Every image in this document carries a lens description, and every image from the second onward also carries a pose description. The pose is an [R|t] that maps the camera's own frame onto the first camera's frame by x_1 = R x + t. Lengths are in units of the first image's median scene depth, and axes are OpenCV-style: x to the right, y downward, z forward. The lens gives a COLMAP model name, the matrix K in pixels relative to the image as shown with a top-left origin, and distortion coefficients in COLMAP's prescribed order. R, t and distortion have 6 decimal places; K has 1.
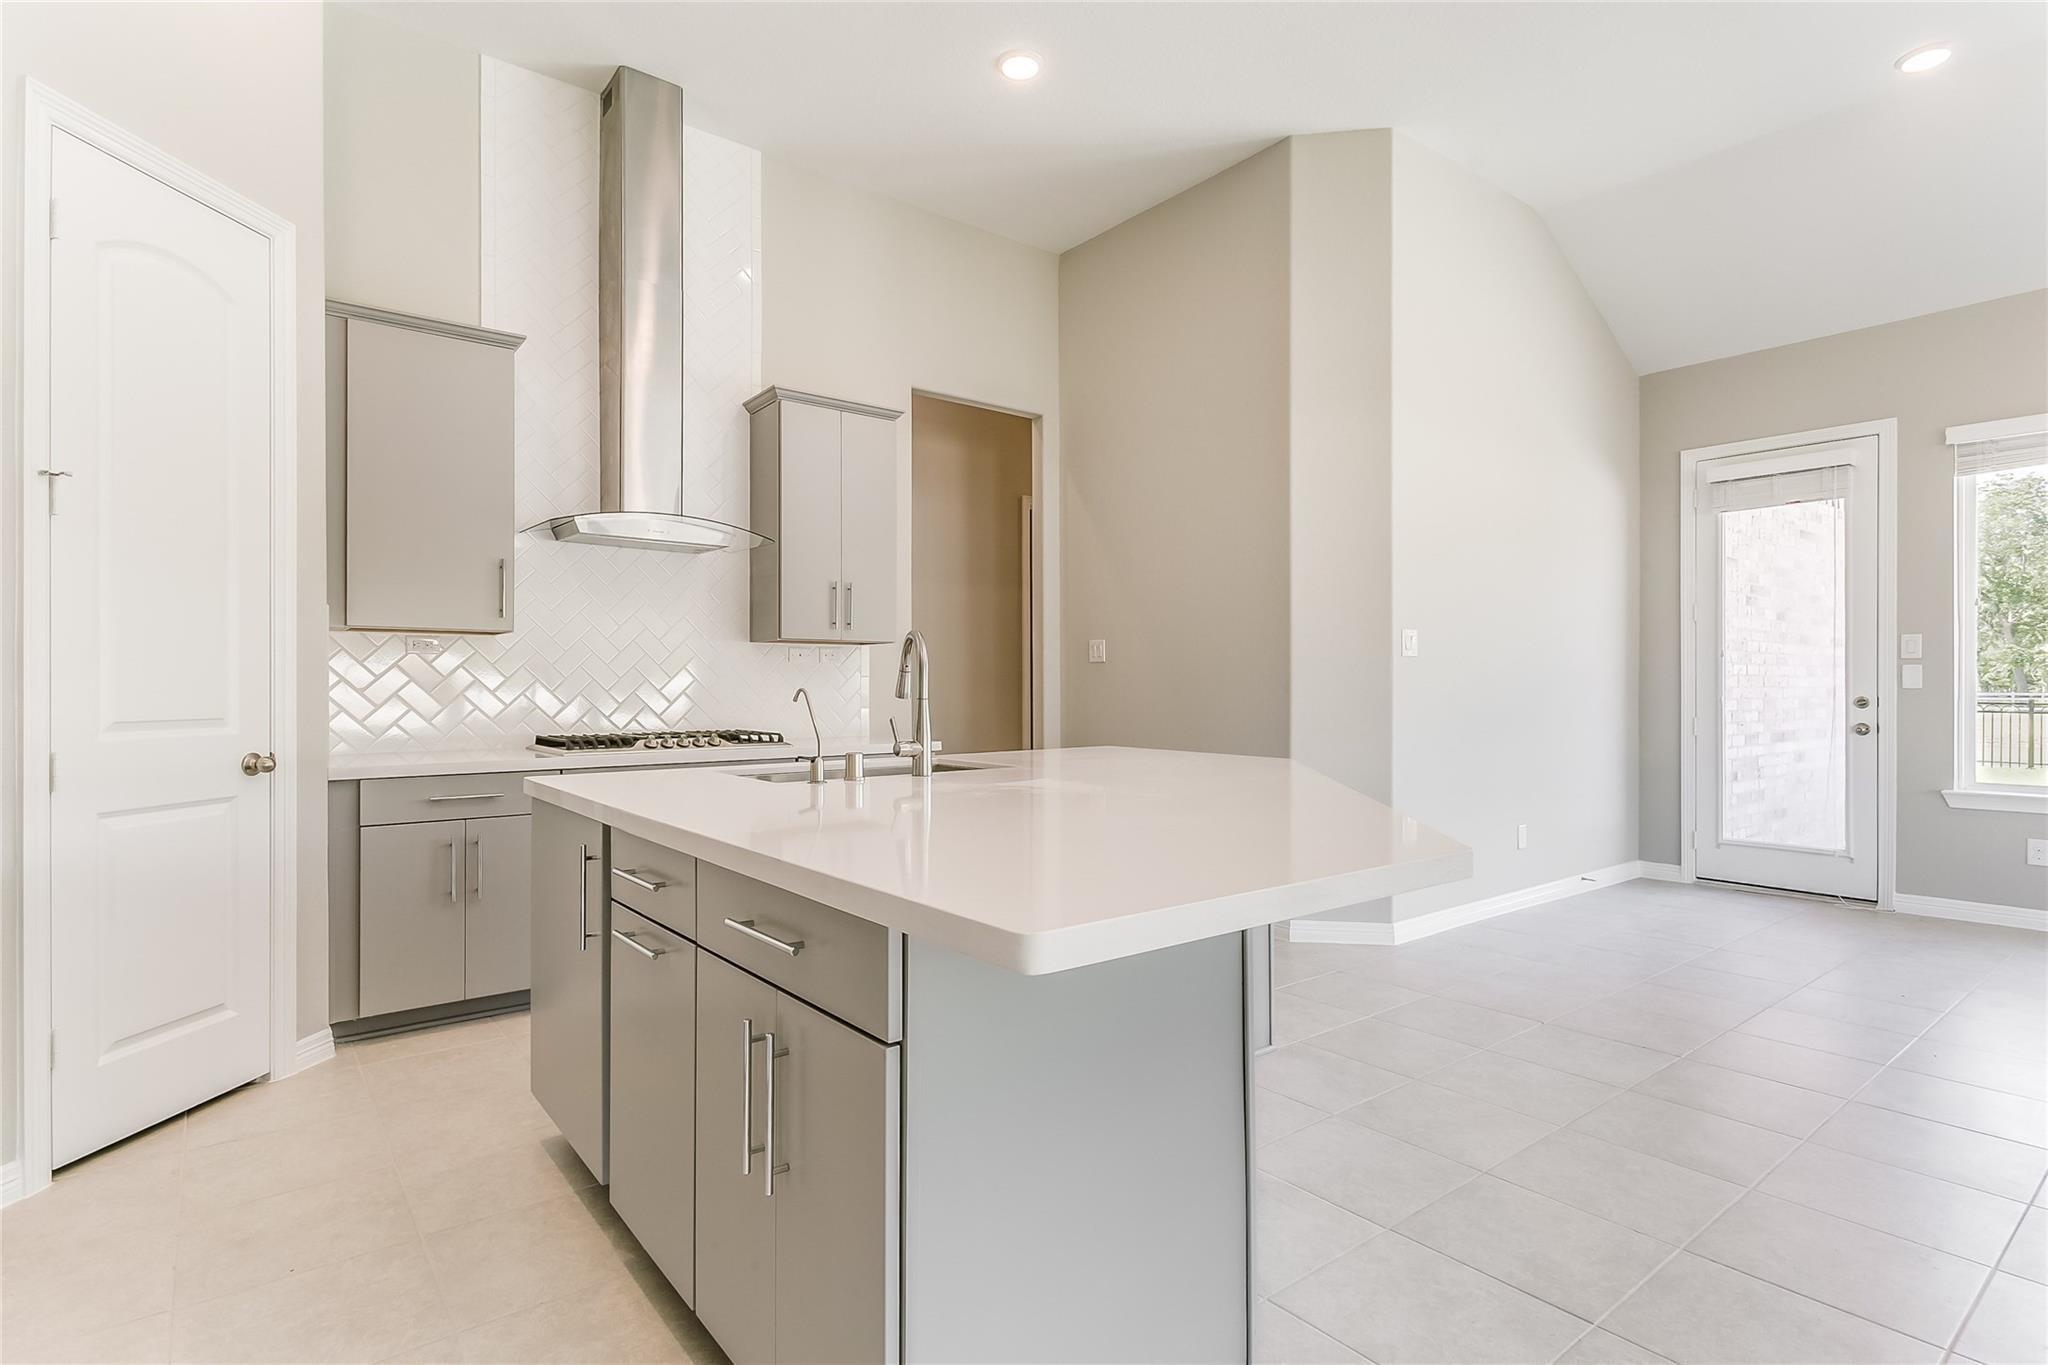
lens RADIAL K [[1006.9, 0, 1014.0], [0, 1006.9, 684.6], [0, 0, 1]] dist [-0.005696, -0.000464]
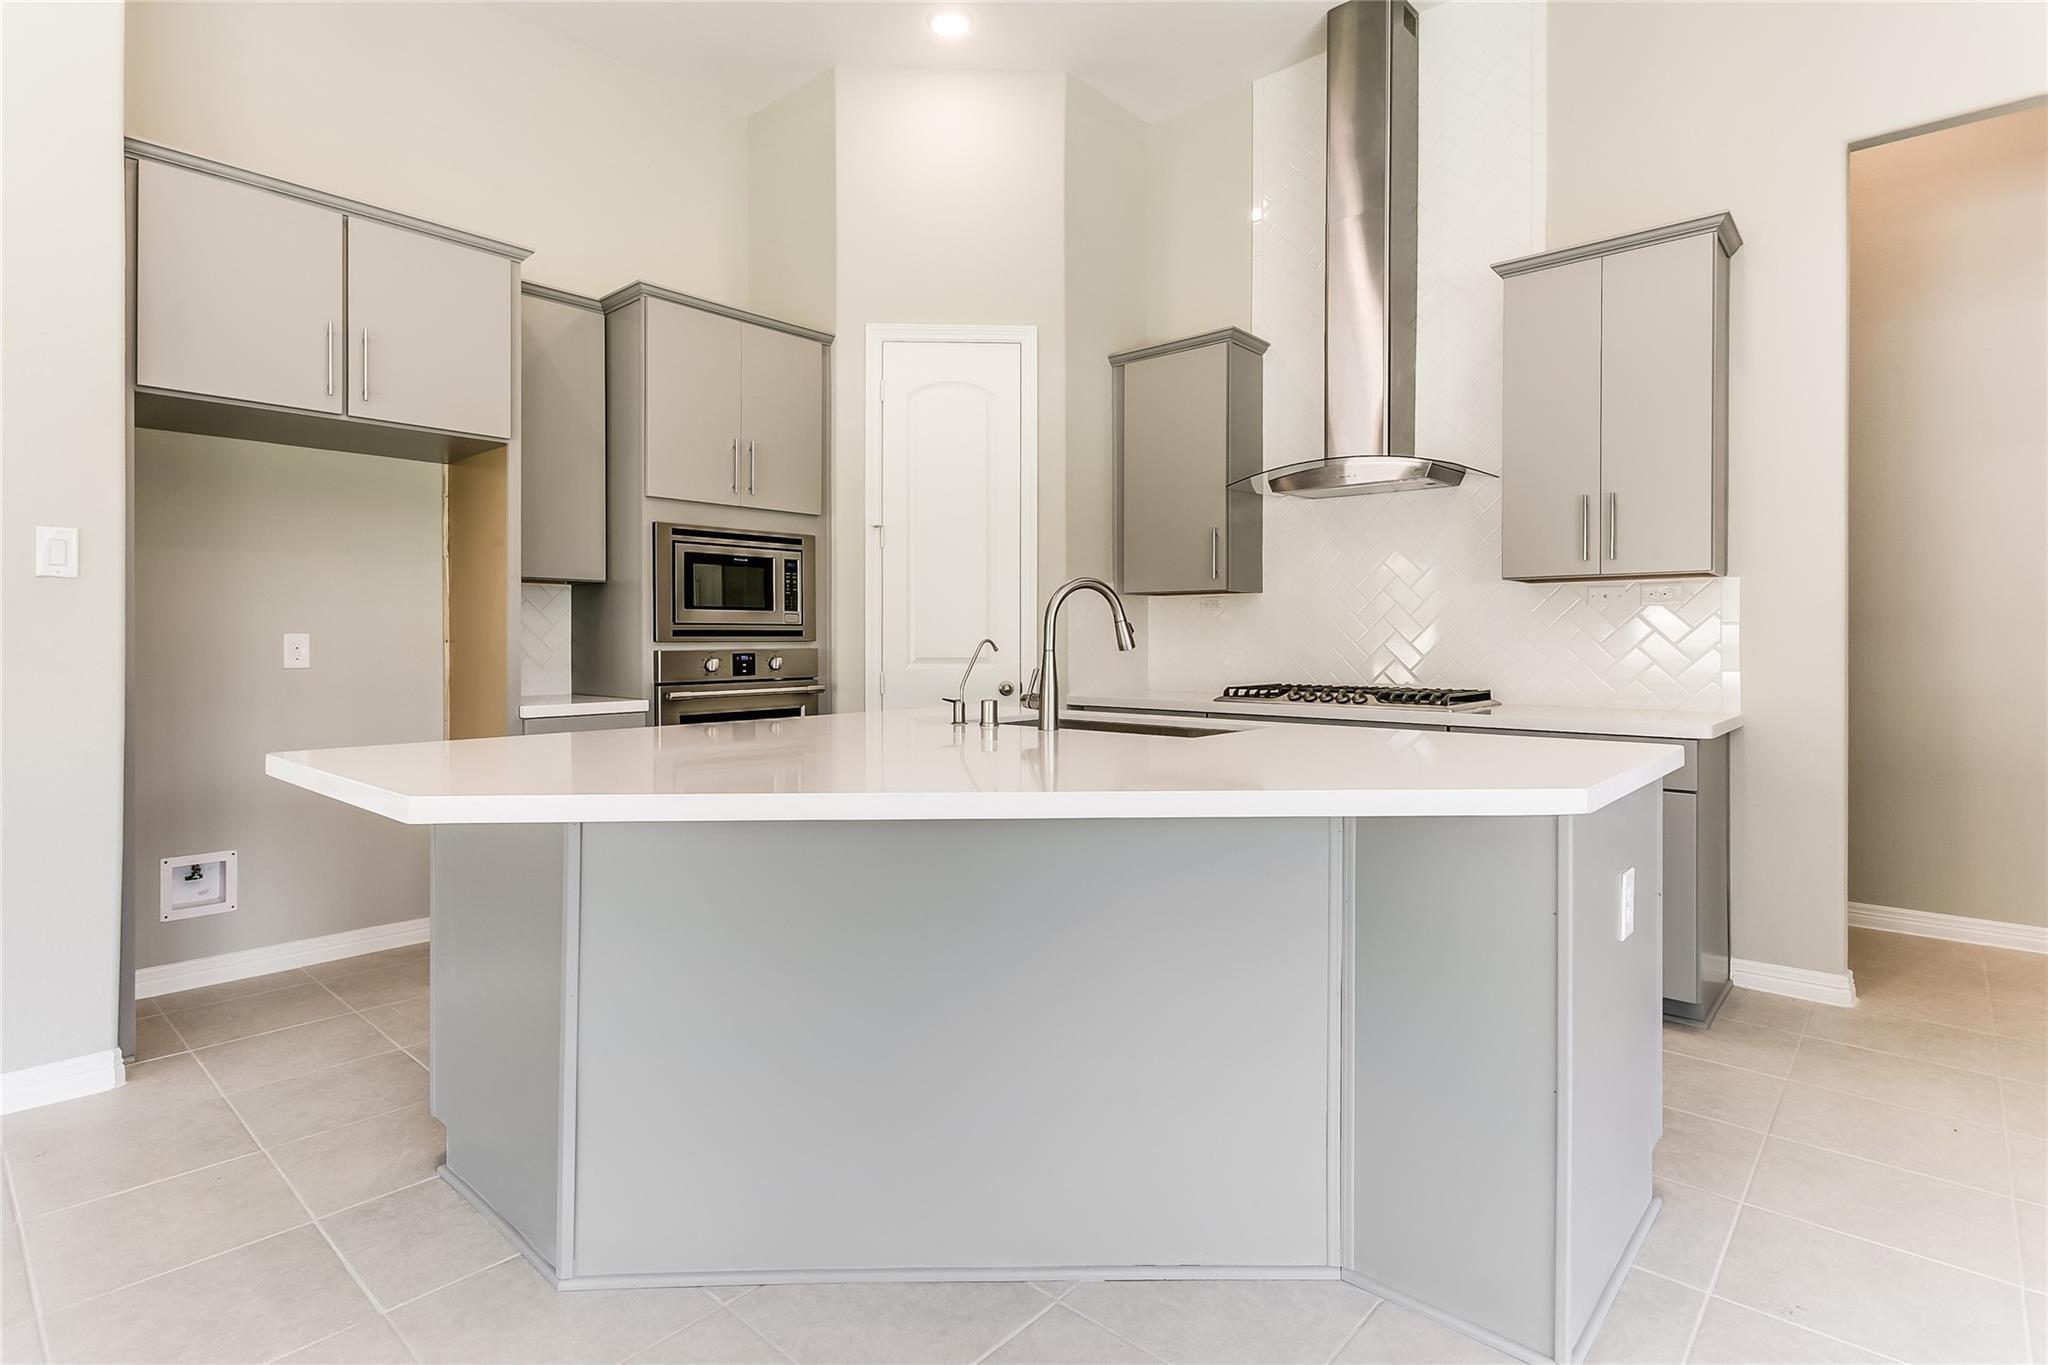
lens RADIAL K [[1025.2, 0, 1024.9], [0, 1025.2, 646.7], [0, 0, 1]] dist [0.001173, -0.000049]
pose [[0.173958, 0.006189, -0.984734, 0.447497], [0.002013, 0.999976, 0.006641, 0.002435], [0.984751, -0.003138, 0.173942, 0.423801]]
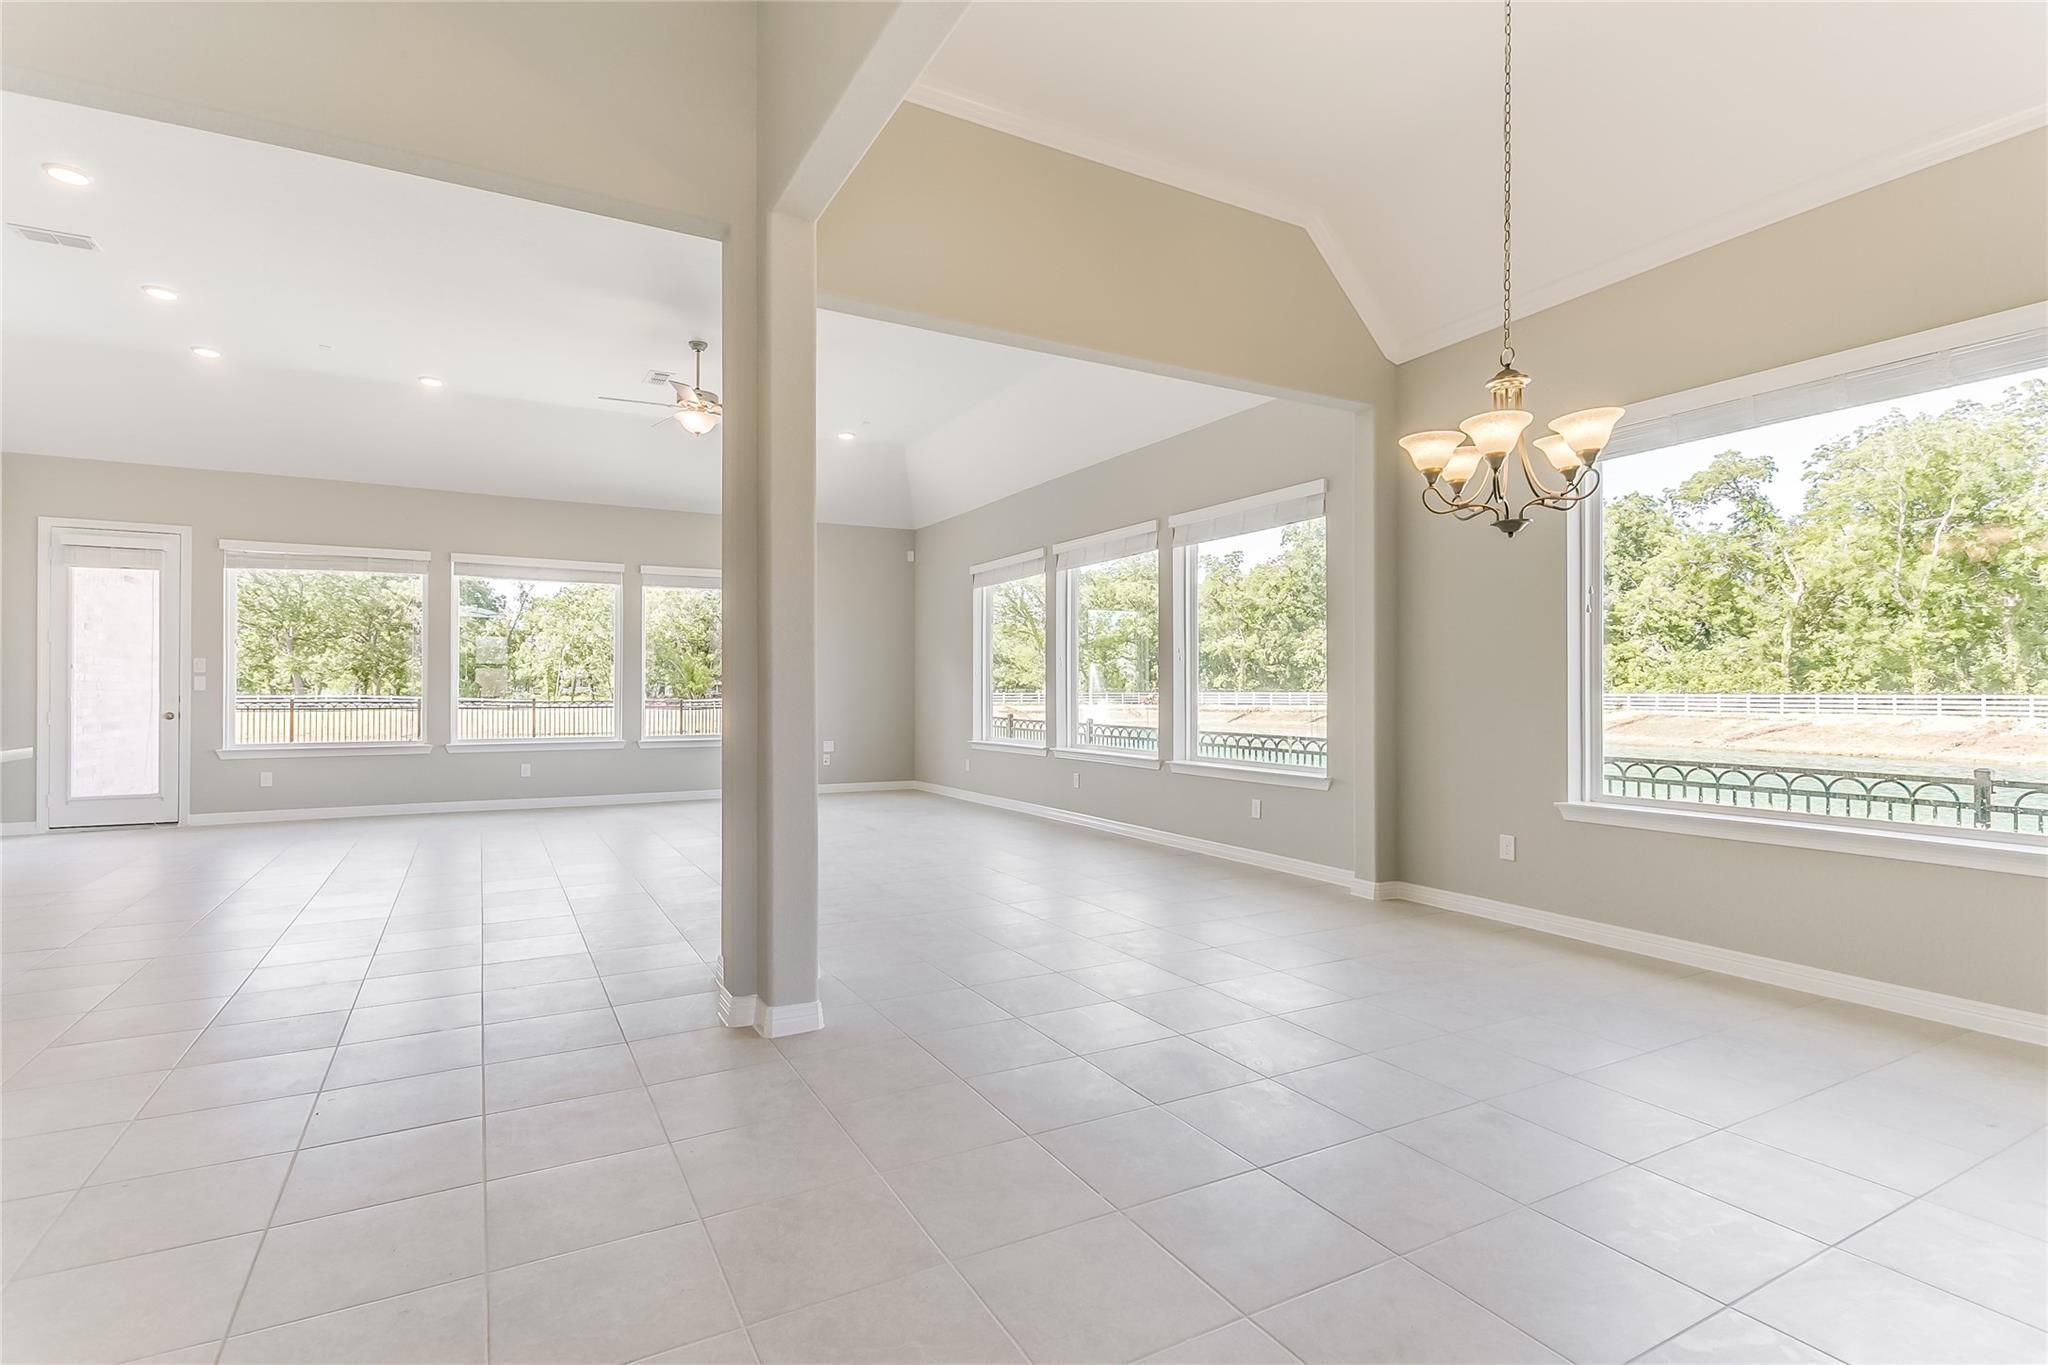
lens RADIAL K [[1006.9, 0, 1014.0], [0, 1006.9, 684.6], [0, 0, 1]] dist [-0.005696, -0.000464]
pose [[0.166361, 0.006404, 0.986044, -0.503374], [-0.002969, 0.999978, -0.005994, -0.000208], [-0.986061, -0.001930, 0.166376, -0.589766]]
